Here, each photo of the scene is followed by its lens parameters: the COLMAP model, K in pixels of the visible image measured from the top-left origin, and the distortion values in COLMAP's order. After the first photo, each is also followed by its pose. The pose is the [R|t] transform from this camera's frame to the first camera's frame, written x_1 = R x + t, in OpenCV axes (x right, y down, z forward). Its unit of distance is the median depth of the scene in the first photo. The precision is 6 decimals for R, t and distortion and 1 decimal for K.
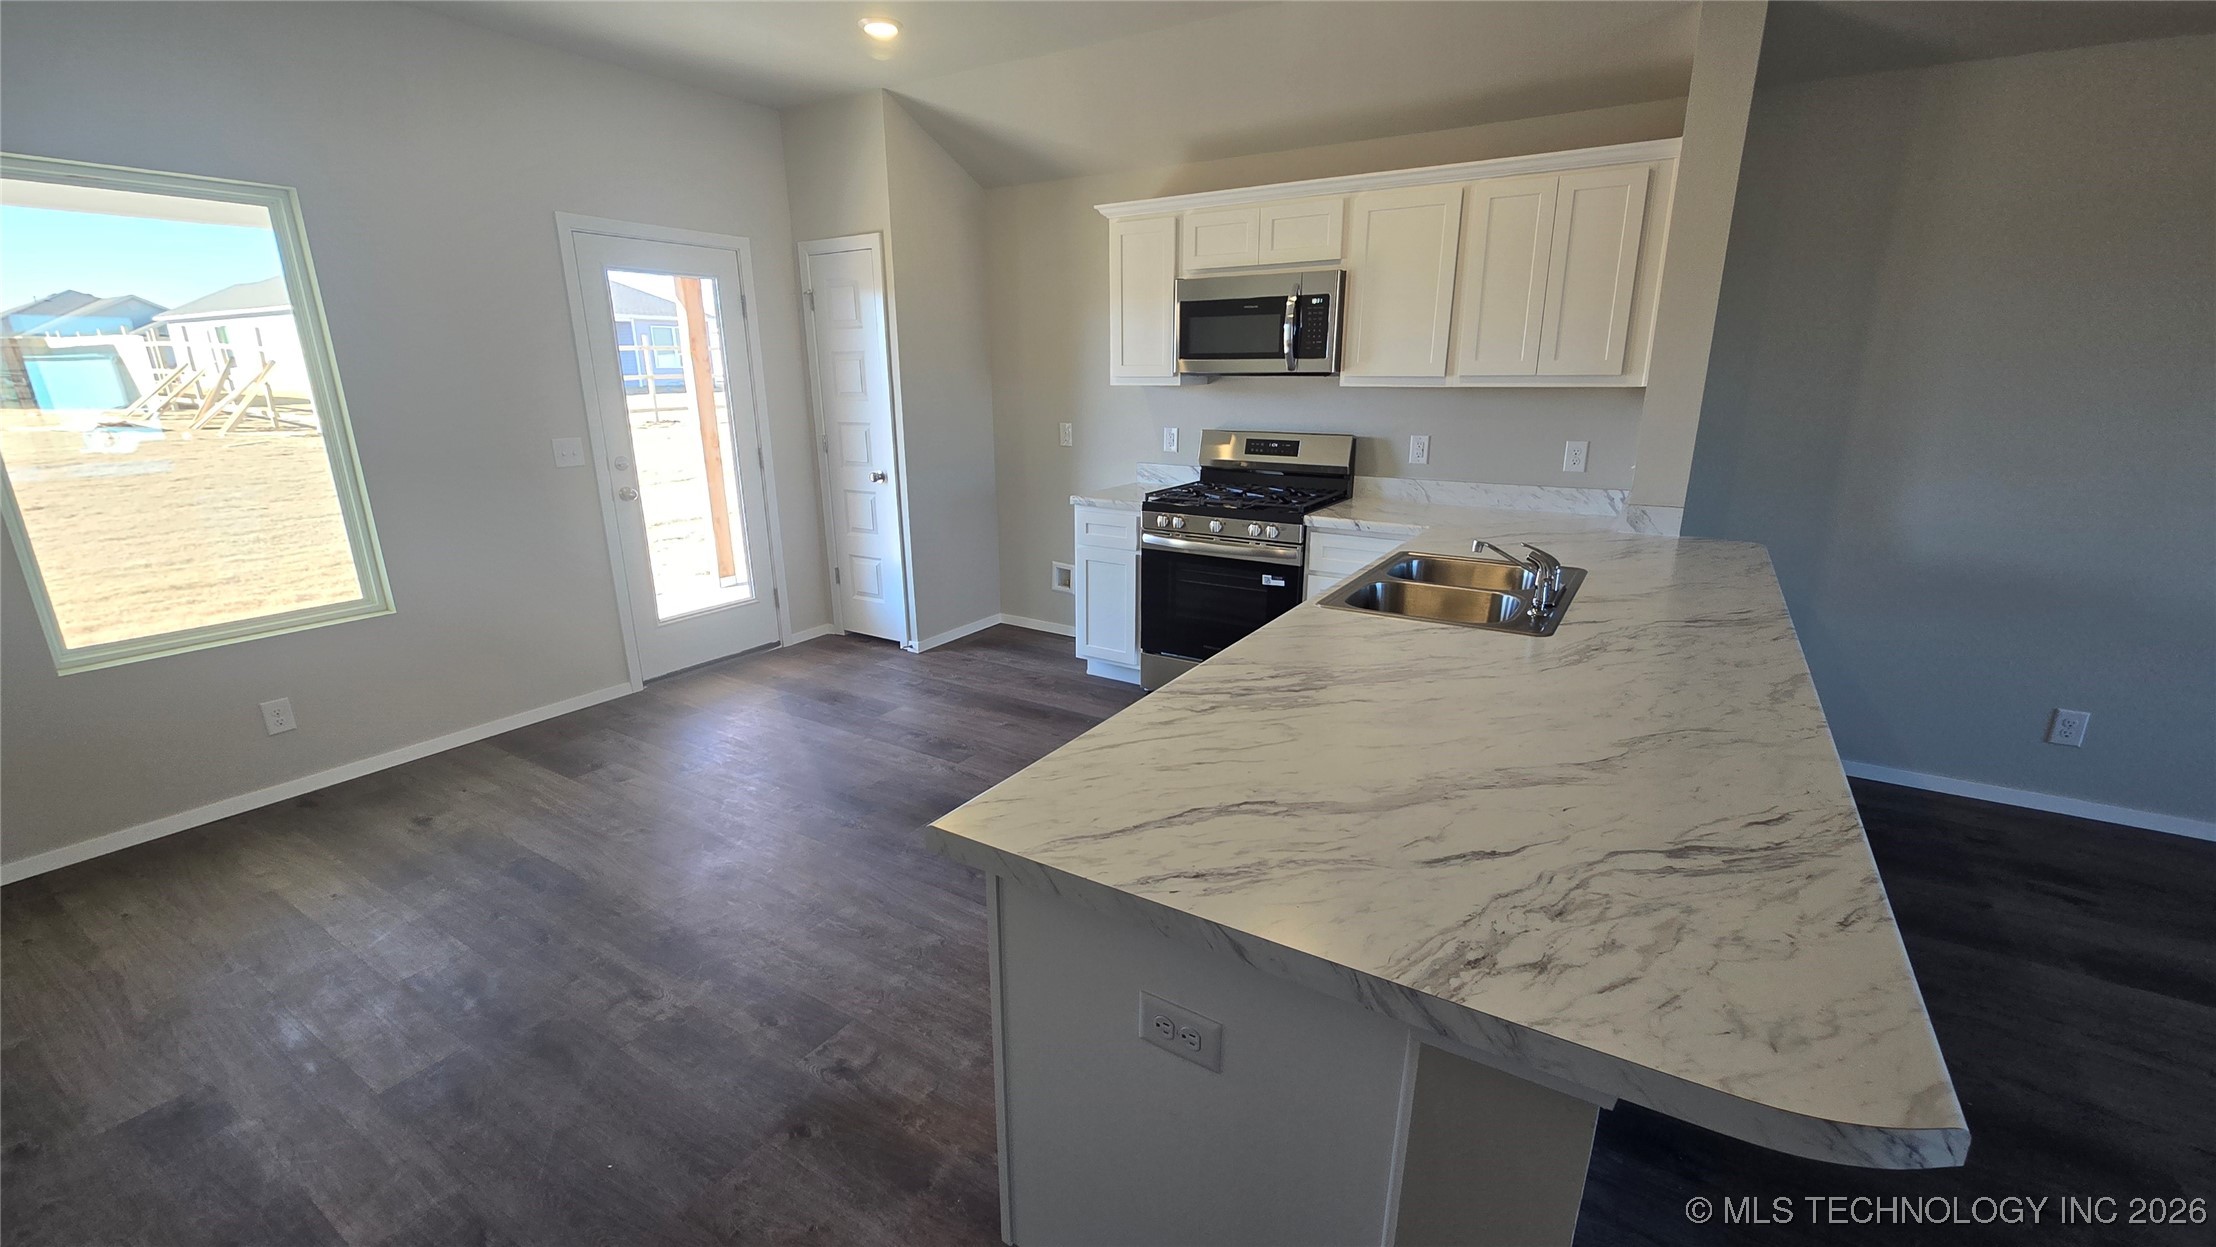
lens RADIAL K [[907.6, 0, 1113.5], [0, 907.6, 633.1], [0, 0, 1]] dist [-0.000786, 0.000935]
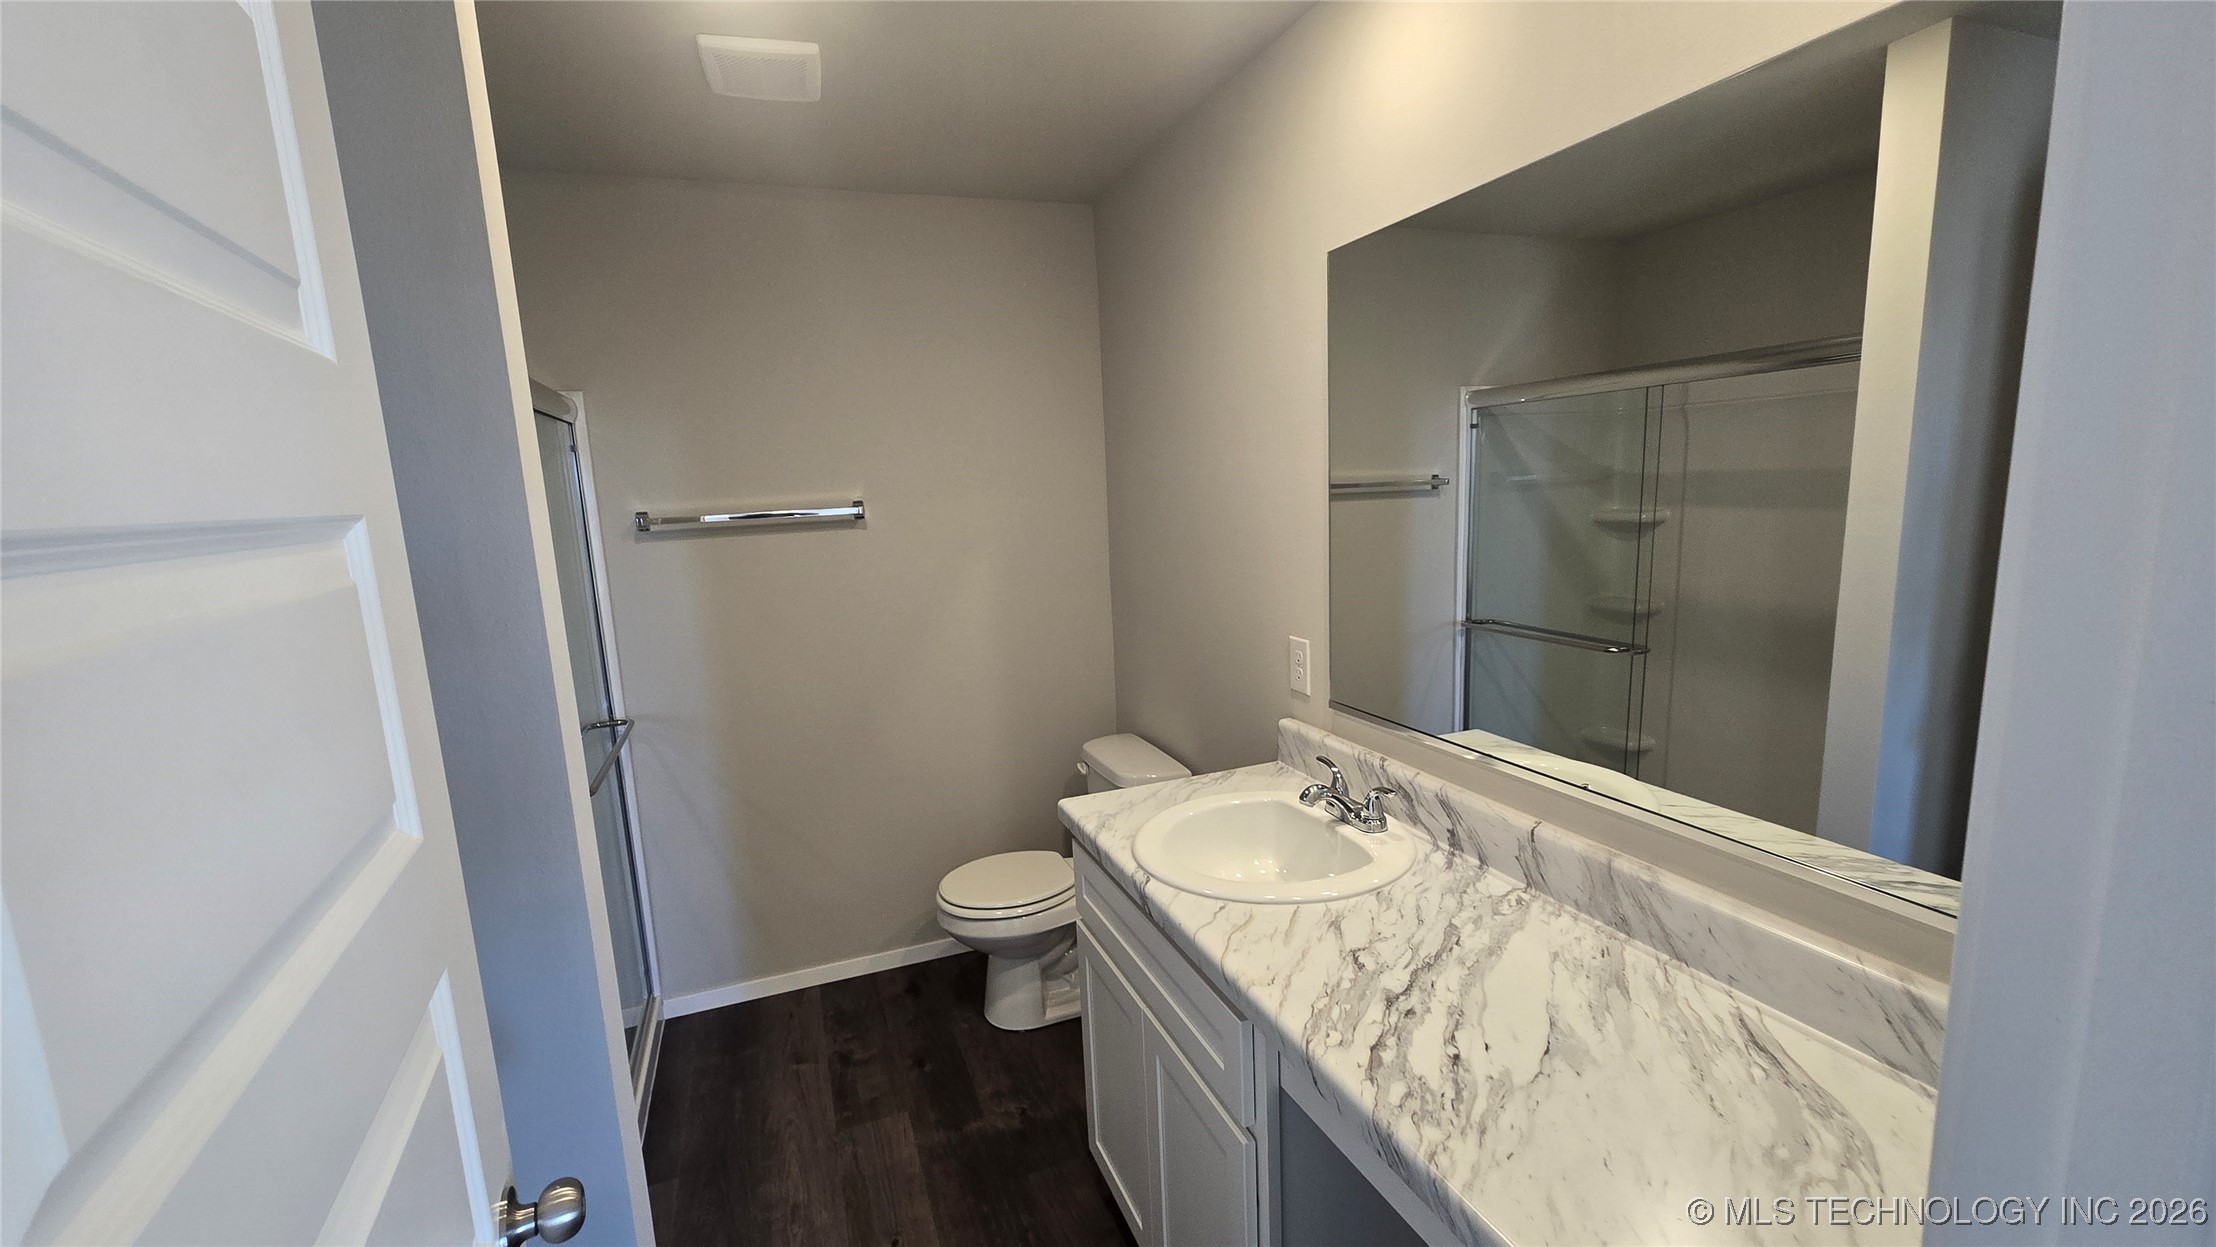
lens RADIAL K [[912.8, 0, 1112.0], [0, 912.8, 635.6], [0, 0, 1]] dist [-0.000888, 0.000092]
pose [[-0.602526, 0.163271, -0.781220, 0.320989], [-0.176296, 0.927443, 0.329802, -0.158359], [0.778384, 0.336440, -0.530024, 0.471699]]
